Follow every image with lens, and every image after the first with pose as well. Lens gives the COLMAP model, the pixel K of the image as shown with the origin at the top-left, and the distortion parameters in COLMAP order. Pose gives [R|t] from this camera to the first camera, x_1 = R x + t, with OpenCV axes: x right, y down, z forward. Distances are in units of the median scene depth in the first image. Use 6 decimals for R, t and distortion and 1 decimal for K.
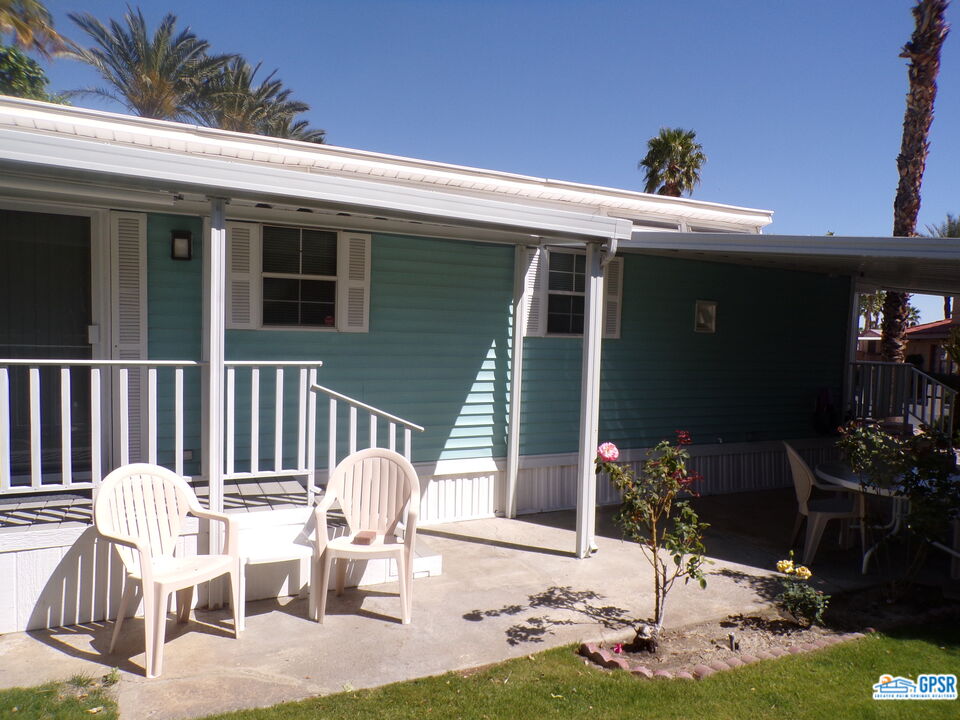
lens RADIAL K [[652.1, 0, 480.0], [0, 652.1, 360.0], [0, 0, 1]] dist [-0.009414, 0.002926]
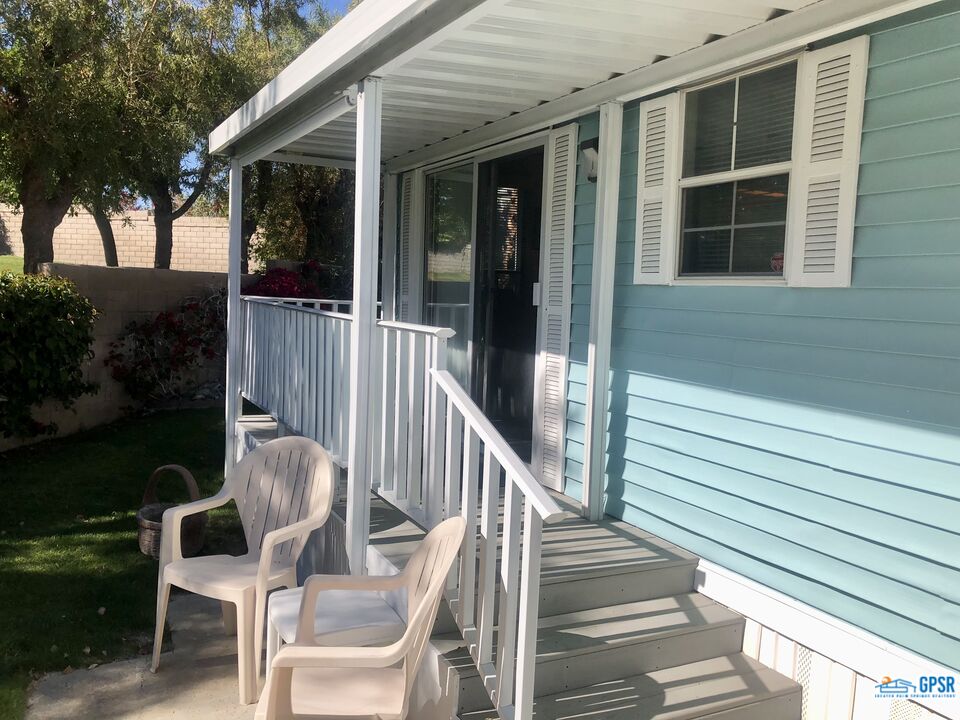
lens RADIAL K [[797.3, 0, 480.0], [0, 797.3, 360.0], [0, 0, 1]] dist [0.034123, 0.001470]
pose [[0.033624, 0.059256, -0.997676, 0.324053], [-0.080014, 0.995196, 0.056412, -0.007504], [0.996226, 0.077932, 0.038204, 0.776597]]
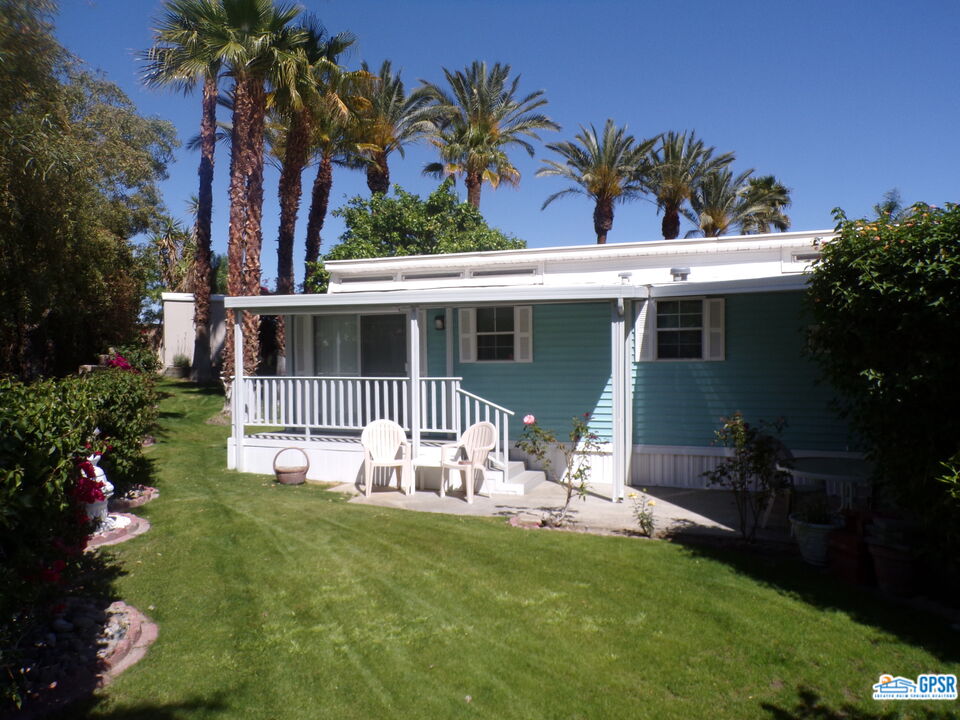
lens RADIAL K [[652.1, 0, 480.0], [0, 652.1, 360.0], [0, 0, 1]] dist [-0.009414, 0.002926]
pose [[0.710003, -0.035377, -0.703309, 0.957133], [-0.000511, 0.998711, -0.050752, 0.039090], [0.704198, 0.036394, 0.709070, -0.319120]]
